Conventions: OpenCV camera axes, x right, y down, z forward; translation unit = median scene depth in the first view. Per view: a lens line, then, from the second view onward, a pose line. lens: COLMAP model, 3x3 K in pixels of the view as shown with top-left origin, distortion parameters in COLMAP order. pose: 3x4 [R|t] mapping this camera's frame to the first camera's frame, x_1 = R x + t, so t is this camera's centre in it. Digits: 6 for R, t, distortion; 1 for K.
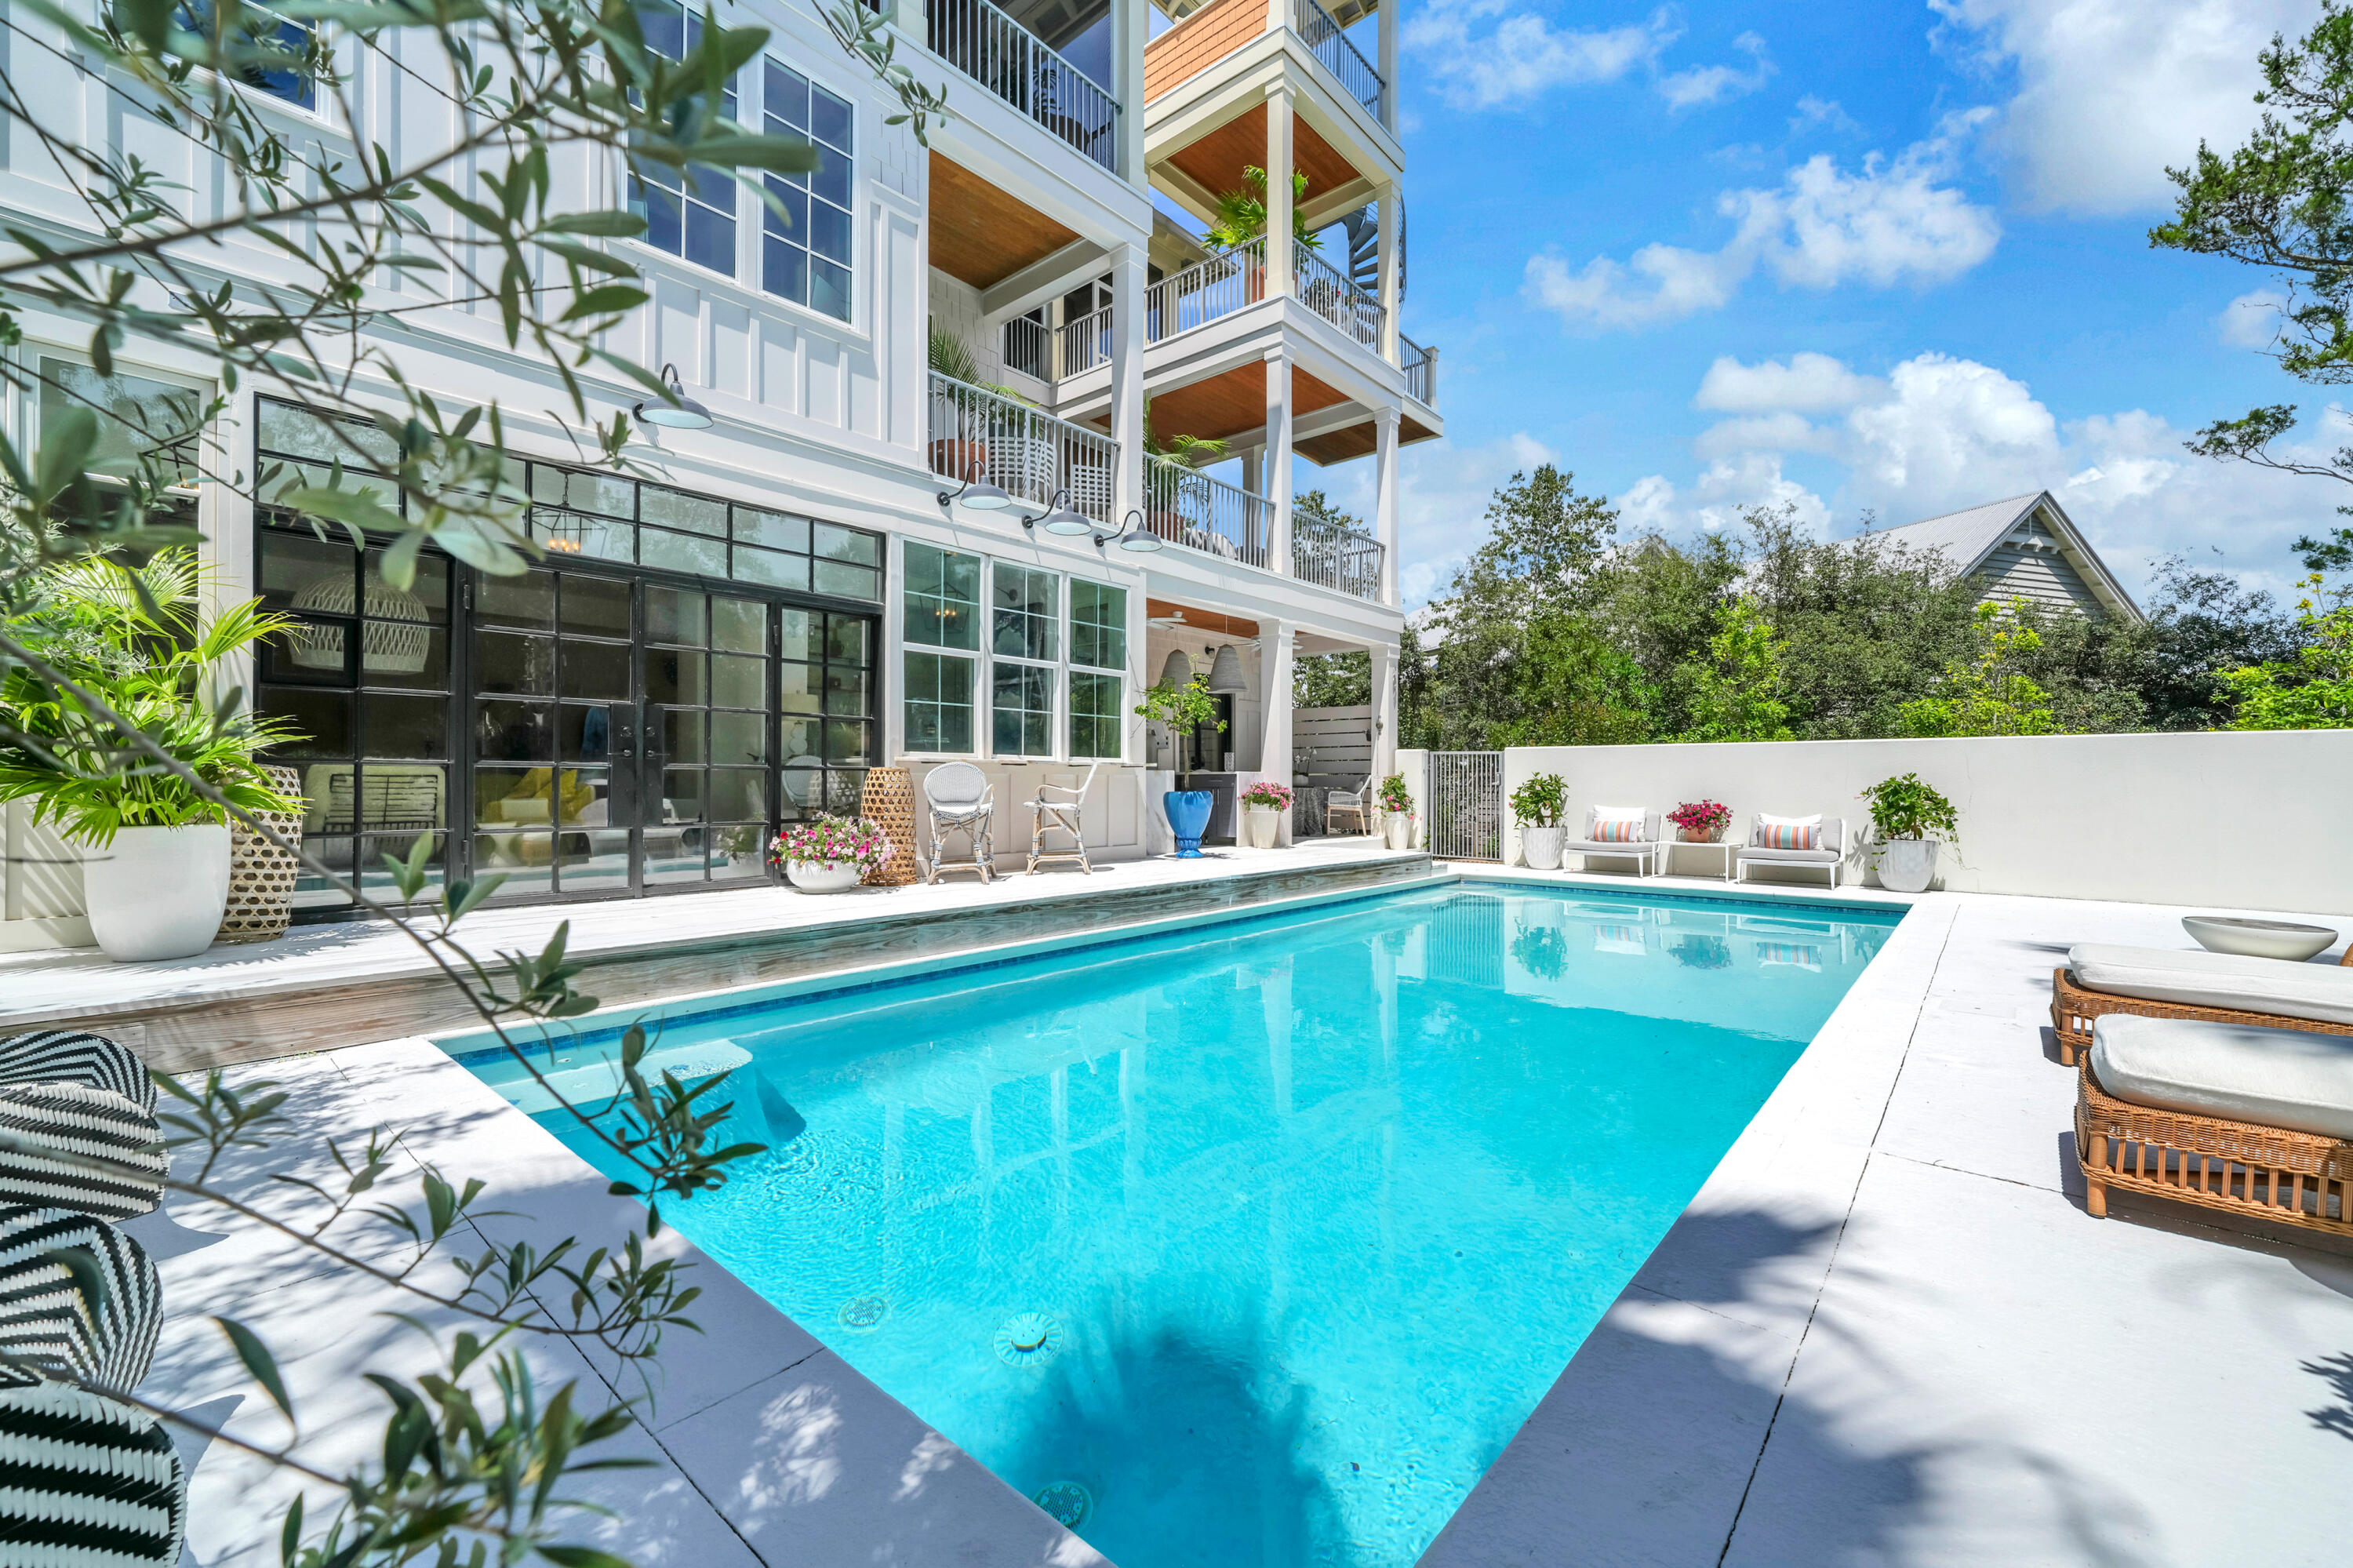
lens RADIAL K [[939.1, 0, 1210.5], [0, 939.1, 788.0], [0, 0, 1]] dist [-0.003426, -0.000046]
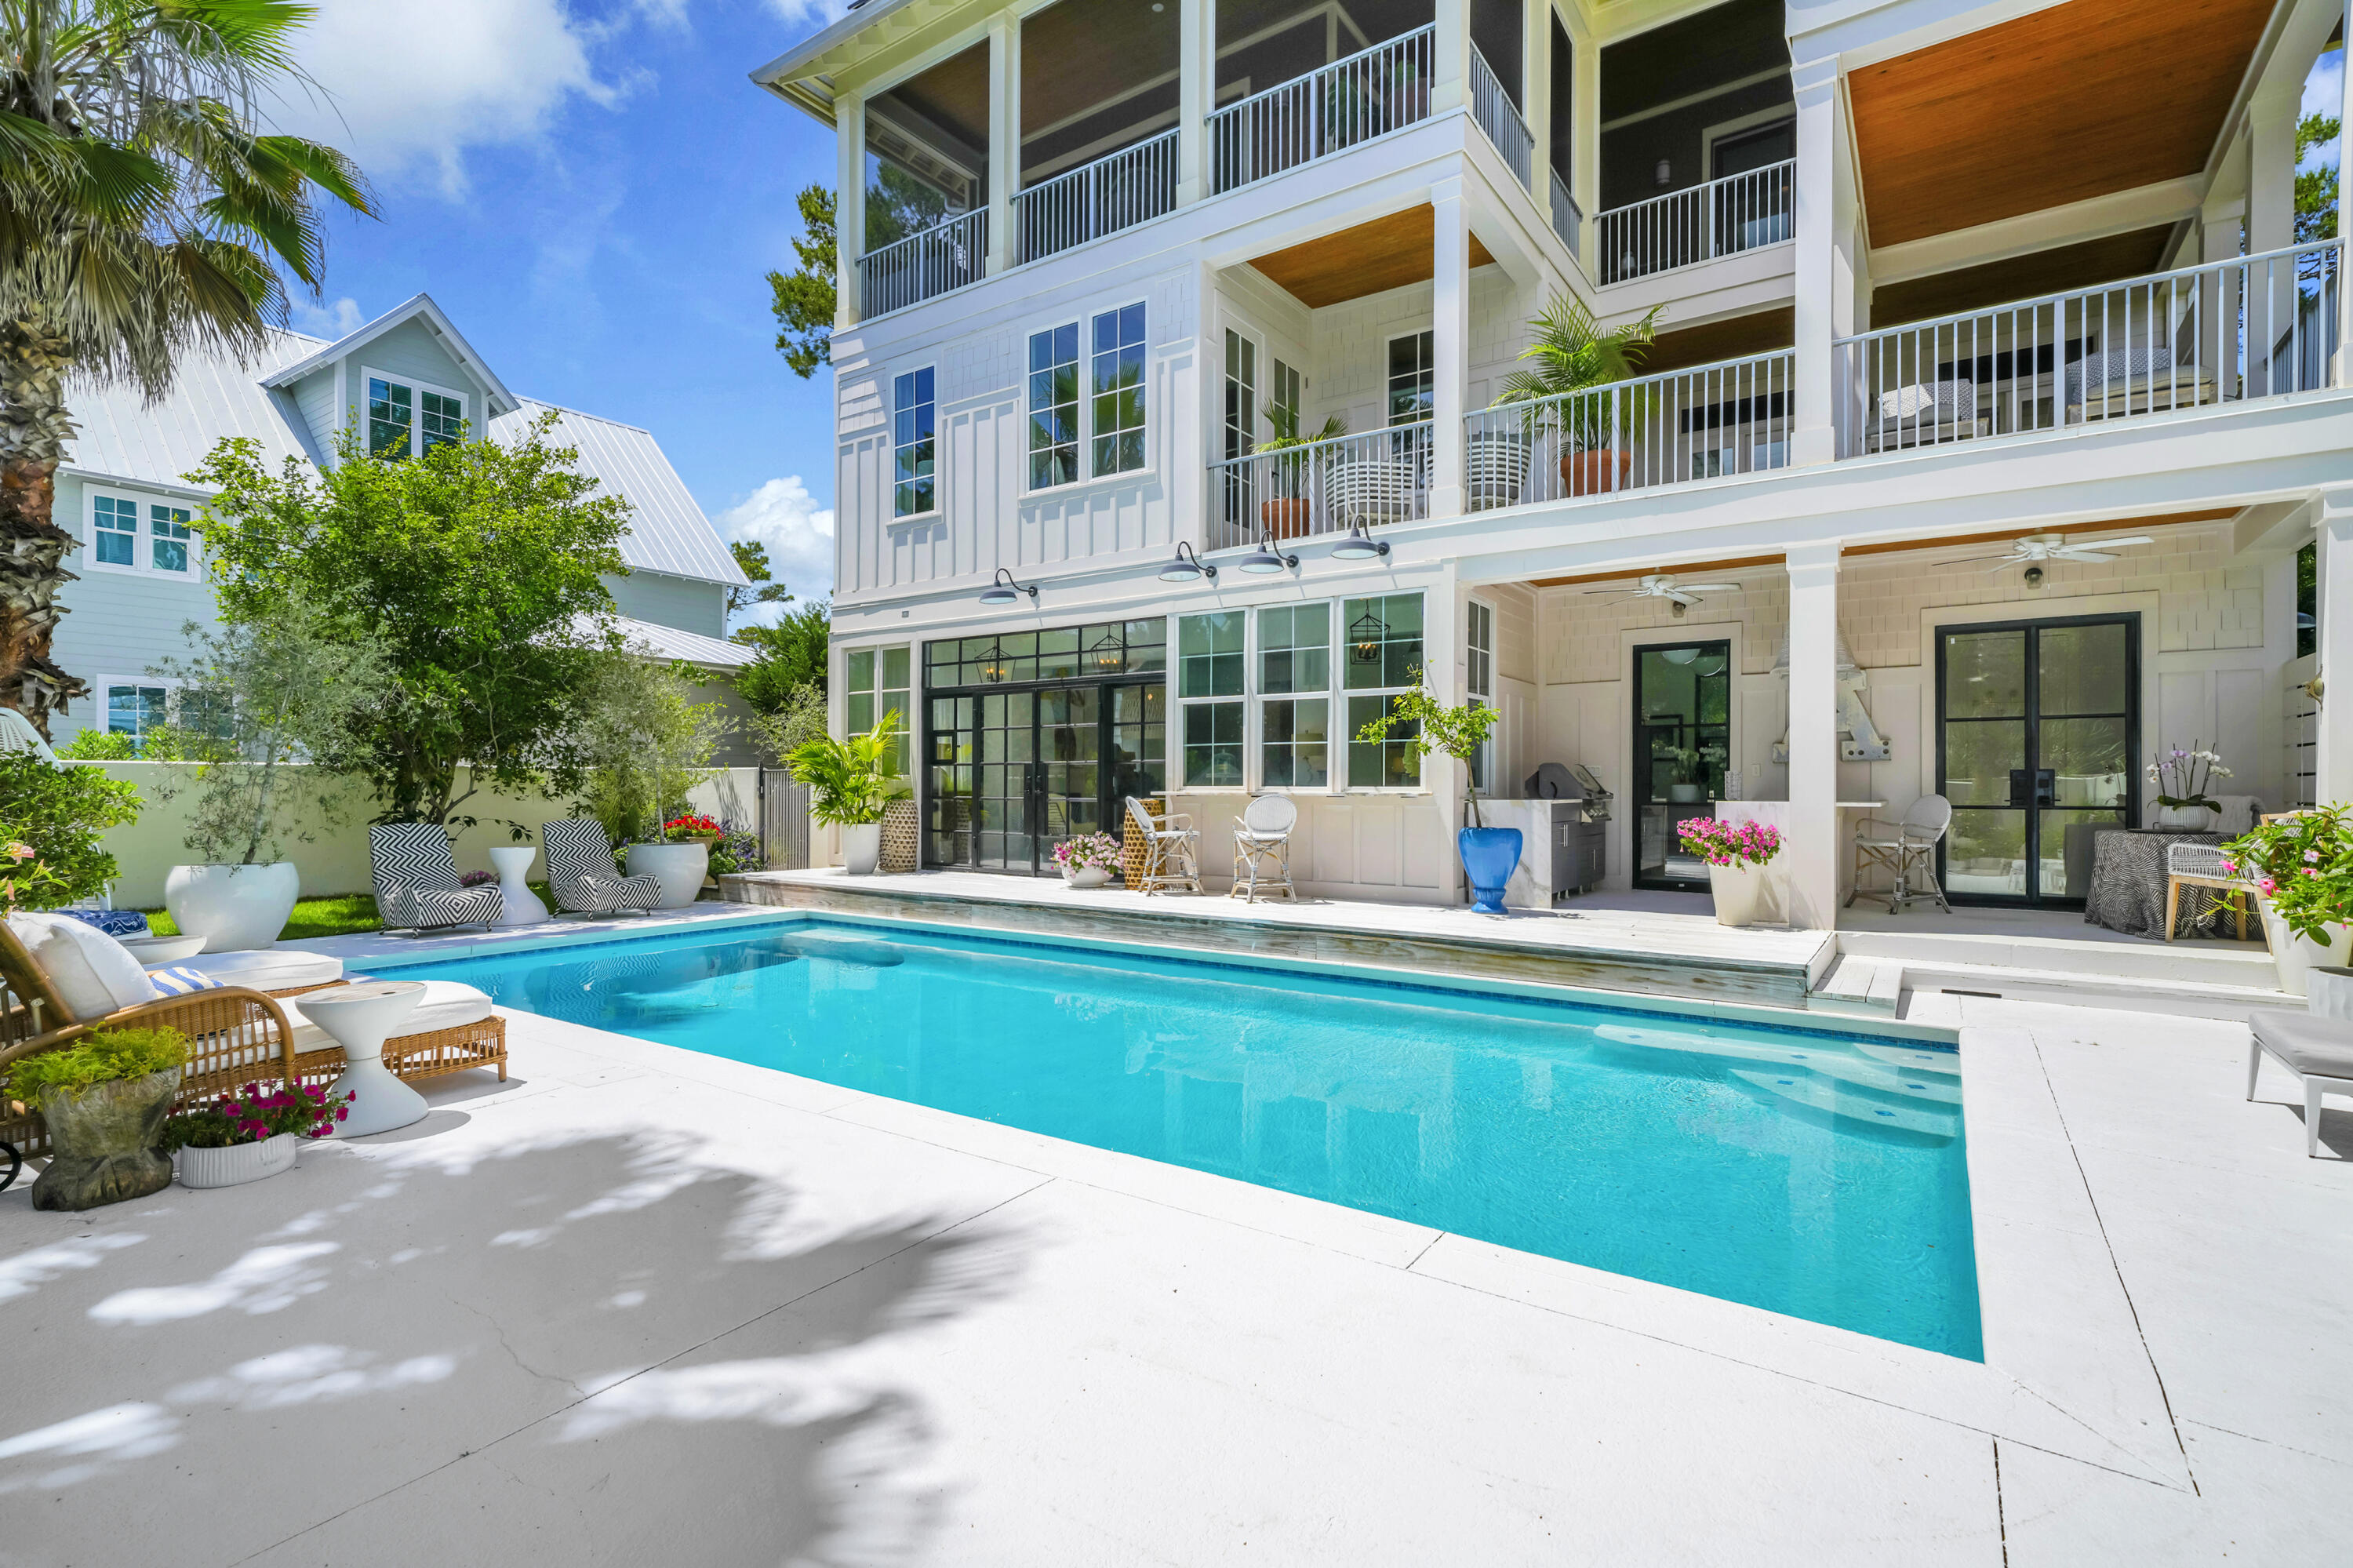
lens RADIAL K [[1117.4, 0, 1185.3], [0, 1117.4, 791.0], [0, 0, 1]] dist [0.002433, 0.000202]
pose [[0.114110, -0.005957, -0.993450, 0.803488], [-0.015630, 0.999847, -0.007790, -0.014788], [0.993345, 0.016417, 0.114000, 0.586822]]
